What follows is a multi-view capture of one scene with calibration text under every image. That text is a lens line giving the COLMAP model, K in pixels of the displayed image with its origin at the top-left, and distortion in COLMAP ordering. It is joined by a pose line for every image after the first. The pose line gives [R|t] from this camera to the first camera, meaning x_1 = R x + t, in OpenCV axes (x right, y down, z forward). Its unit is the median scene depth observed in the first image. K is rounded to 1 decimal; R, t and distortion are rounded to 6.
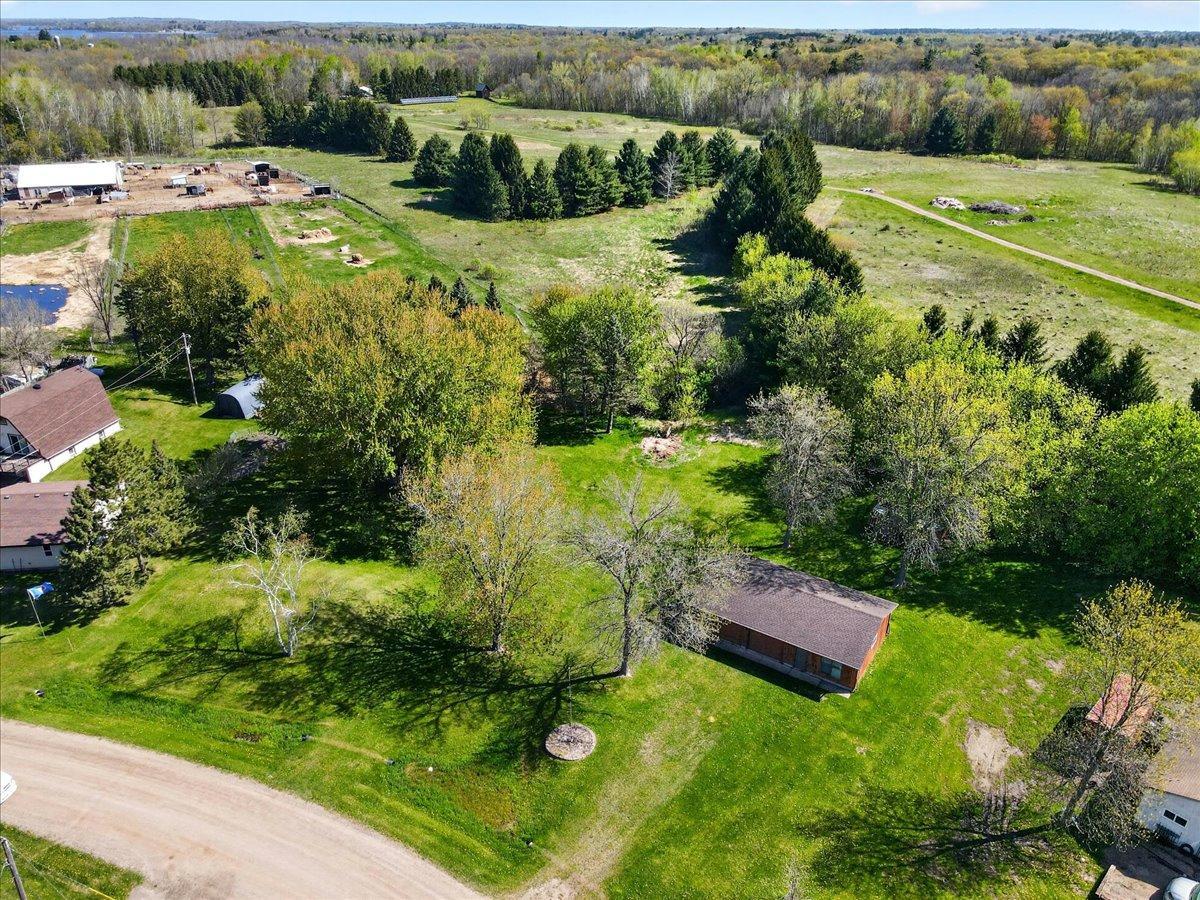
lens RADIAL K [[921.1, 0, 600.0], [0, 921.1, 450.0], [0, 0, 1]] dist [0.012727, 0.006902]
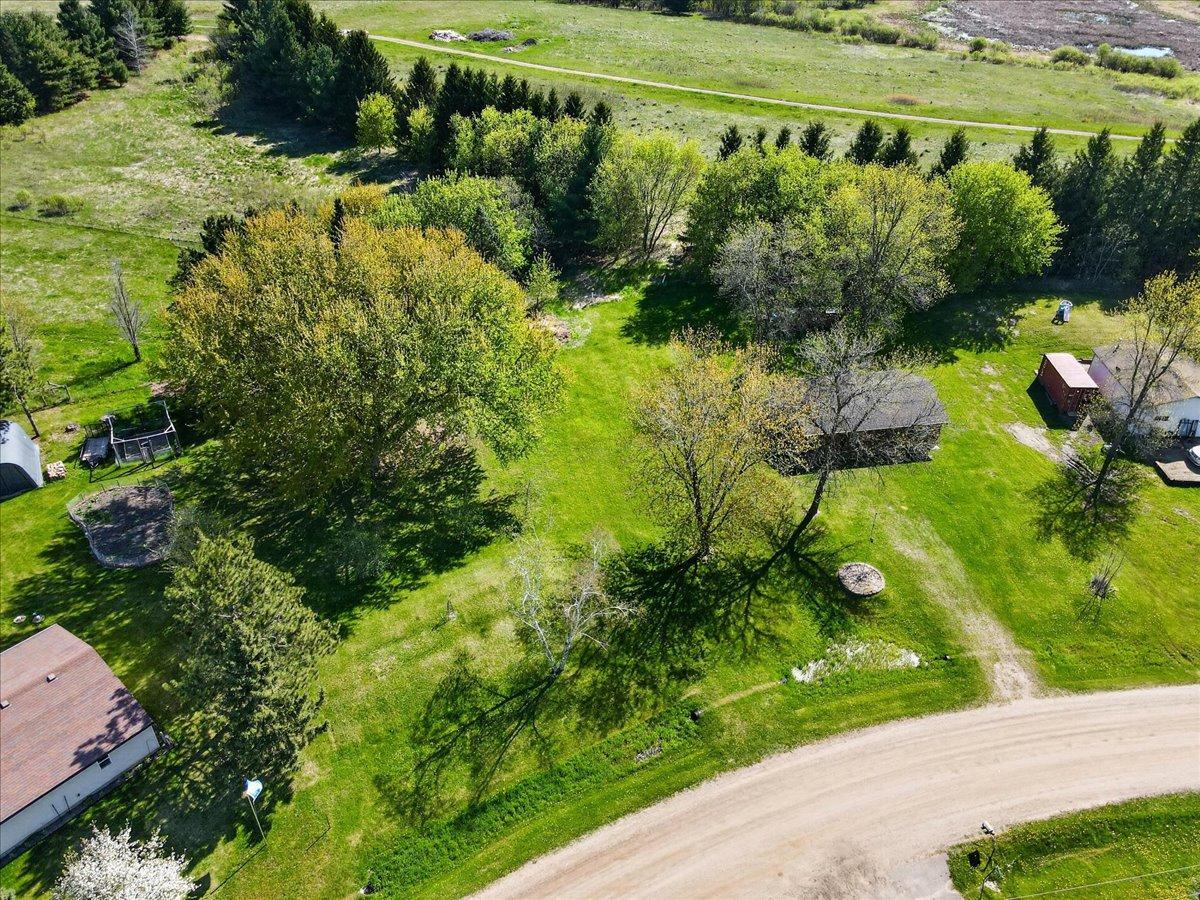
lens RADIAL K [[921.1, 0, 600.0], [0, 921.1, 450.0], [0, 0, 1]] dist [0.012727, 0.006902]
pose [[0.697100, -0.390355, 0.601394, -0.773074], [0.290681, 0.920639, 0.260631, -0.179701], [-0.655405, -0.006872, 0.755246, 0.353353]]
